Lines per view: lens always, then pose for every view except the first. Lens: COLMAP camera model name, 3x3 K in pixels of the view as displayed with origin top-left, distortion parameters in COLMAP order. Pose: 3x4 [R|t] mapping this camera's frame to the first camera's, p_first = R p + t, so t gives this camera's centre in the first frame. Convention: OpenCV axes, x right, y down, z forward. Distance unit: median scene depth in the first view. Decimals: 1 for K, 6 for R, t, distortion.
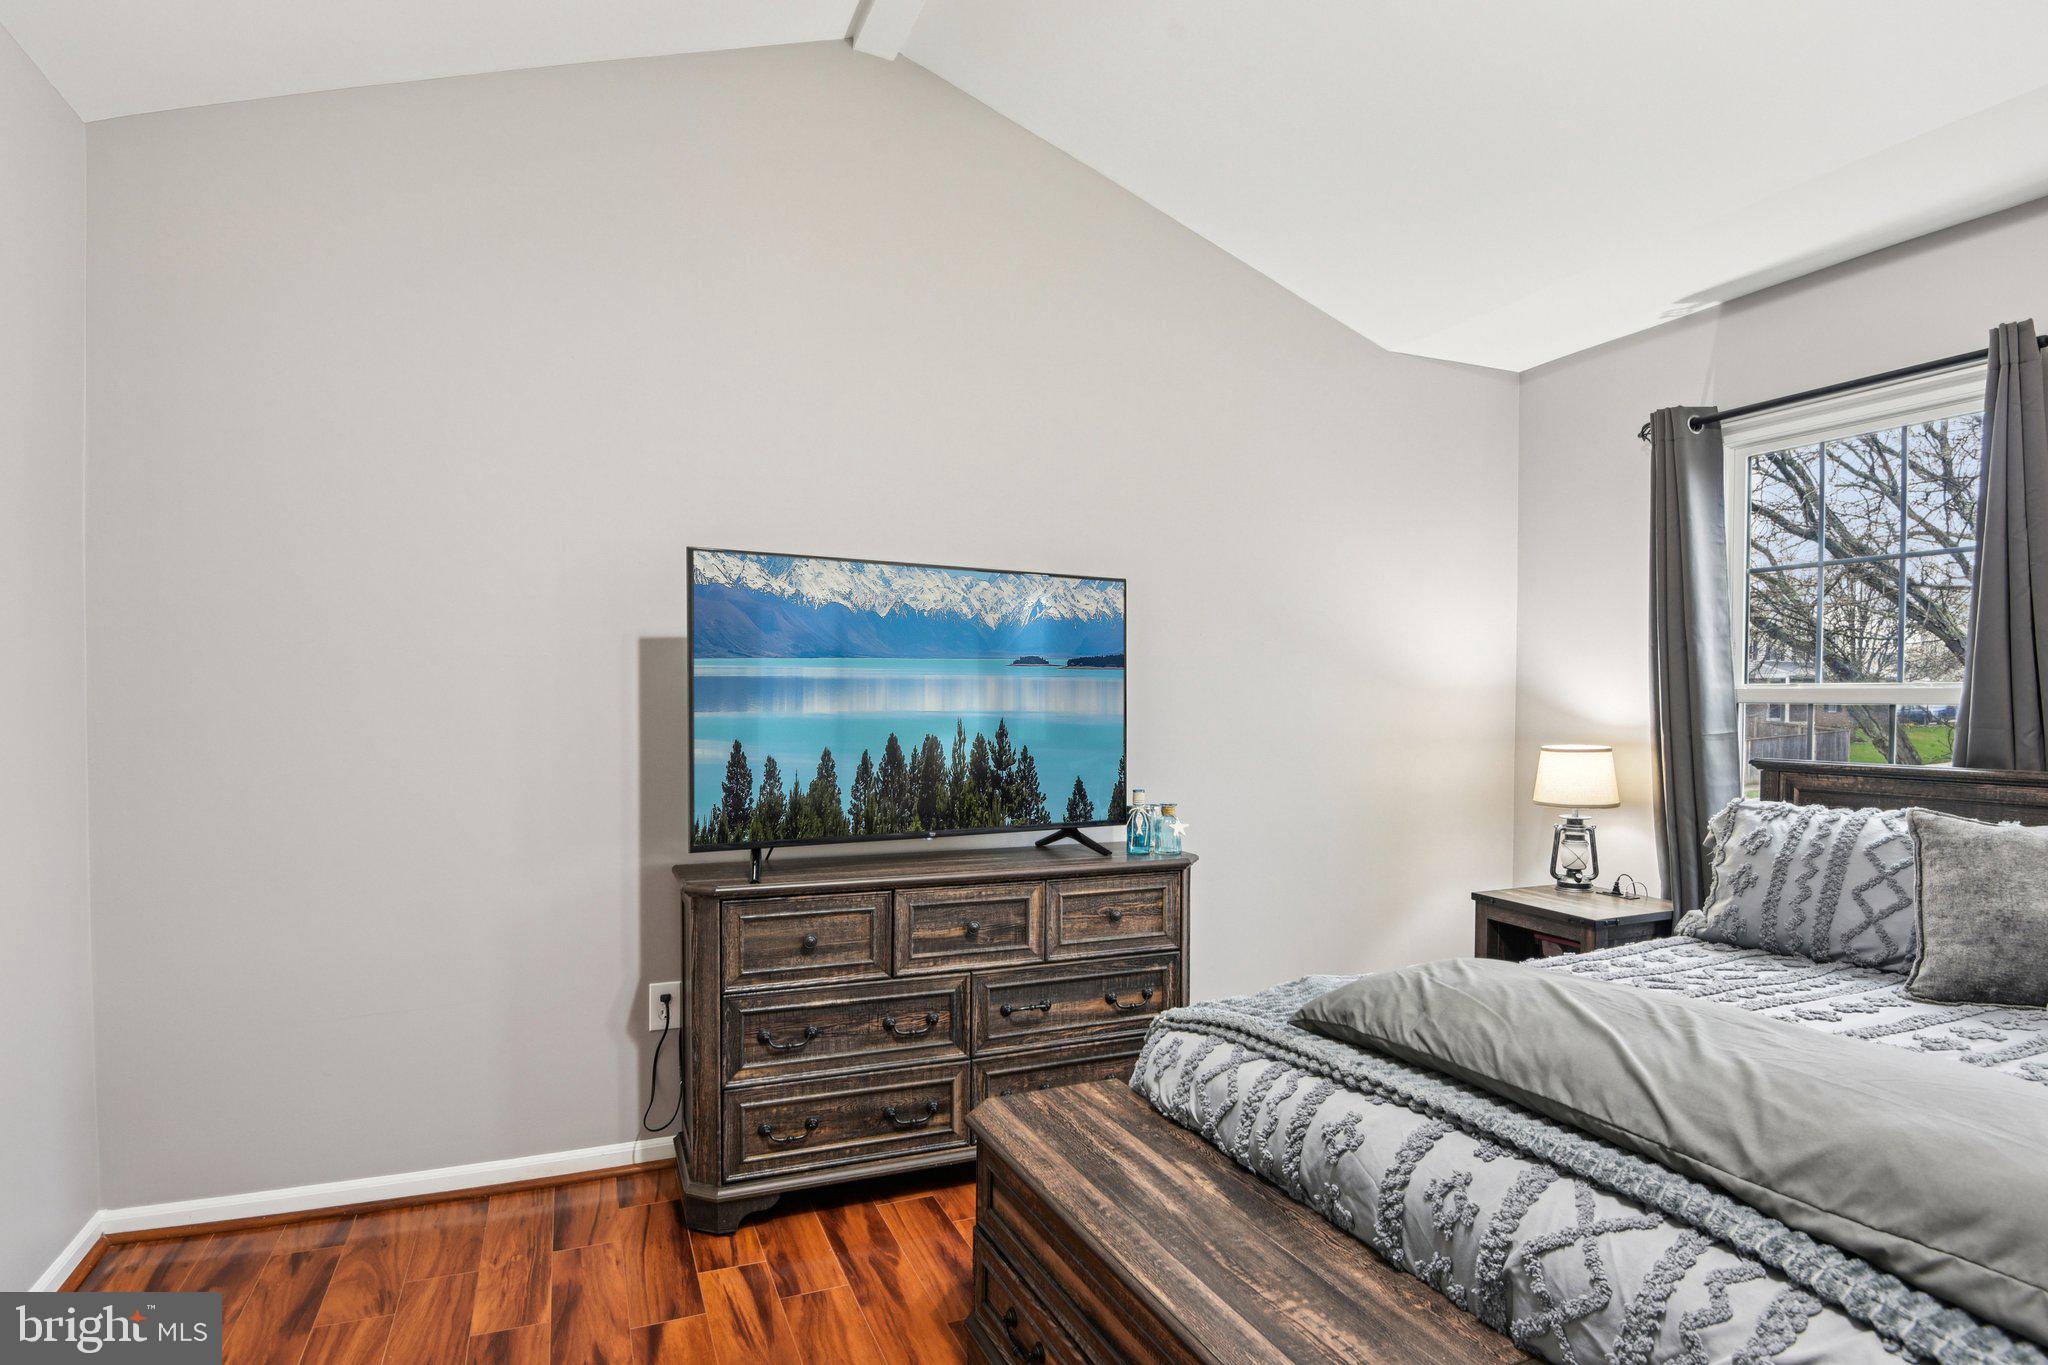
lens RADIAL K [[1056.9, 0, 1022.9], [0, 1056.9, 689.6], [0, 0, 1]] dist [-0.020524, -0.009788]
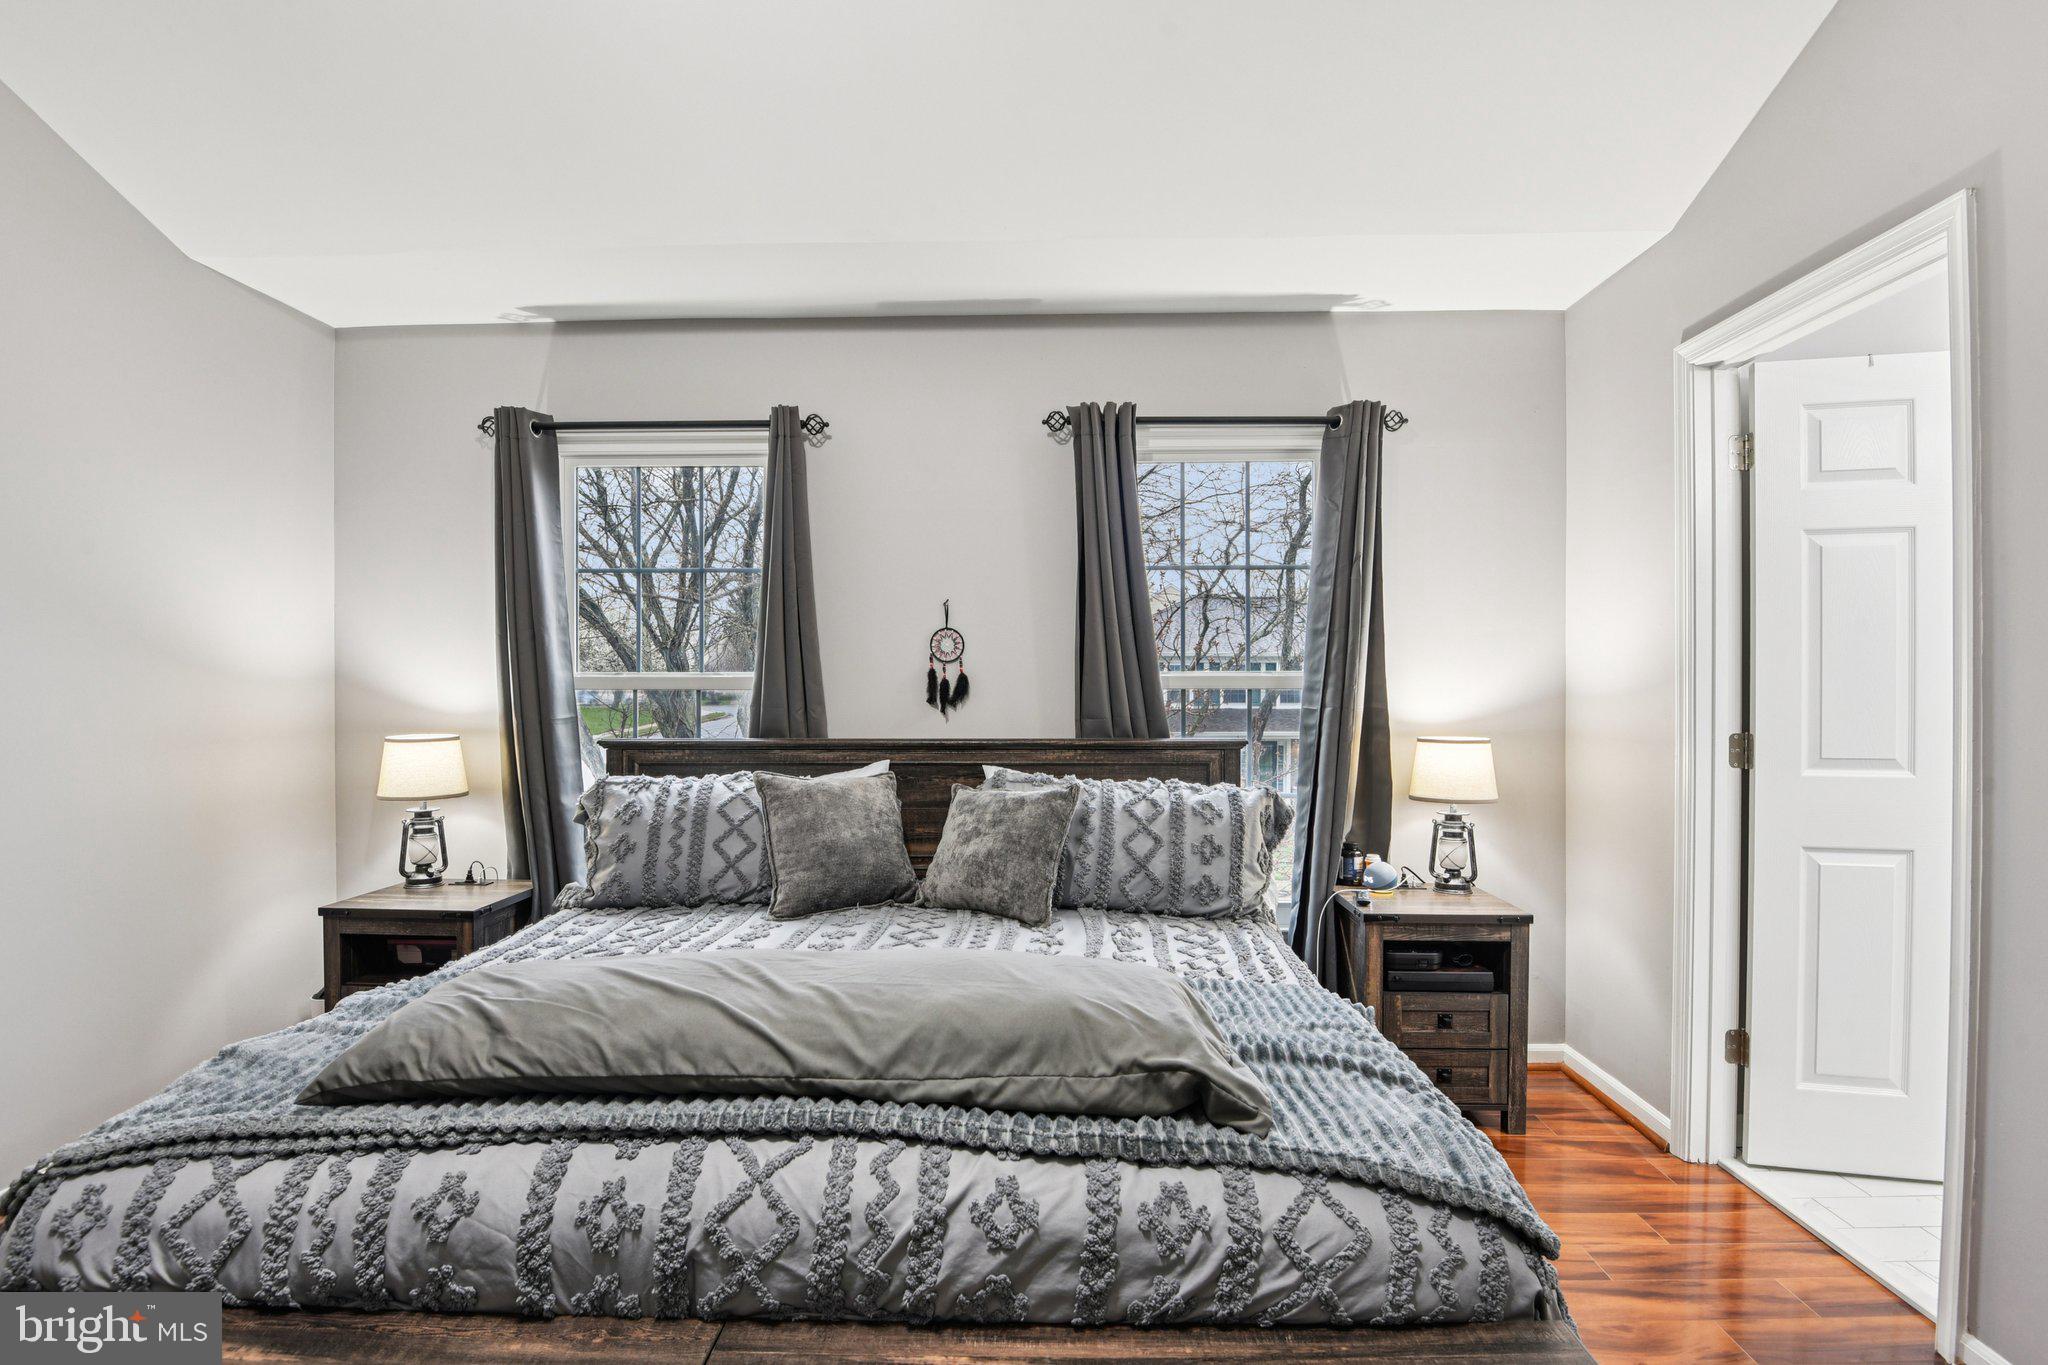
lens RADIAL K [[1056.9, 0, 1025.9], [0, 1056.9, 665.2], [0, 0, 1]] dist [-0.020524, -0.009788]
pose [[0.426866, 0.013415, 0.904215, -0.199859], [-0.003145, 0.999906, -0.013350, 0.000594], [-0.904309, 0.002855, 0.426868, 0.169227]]
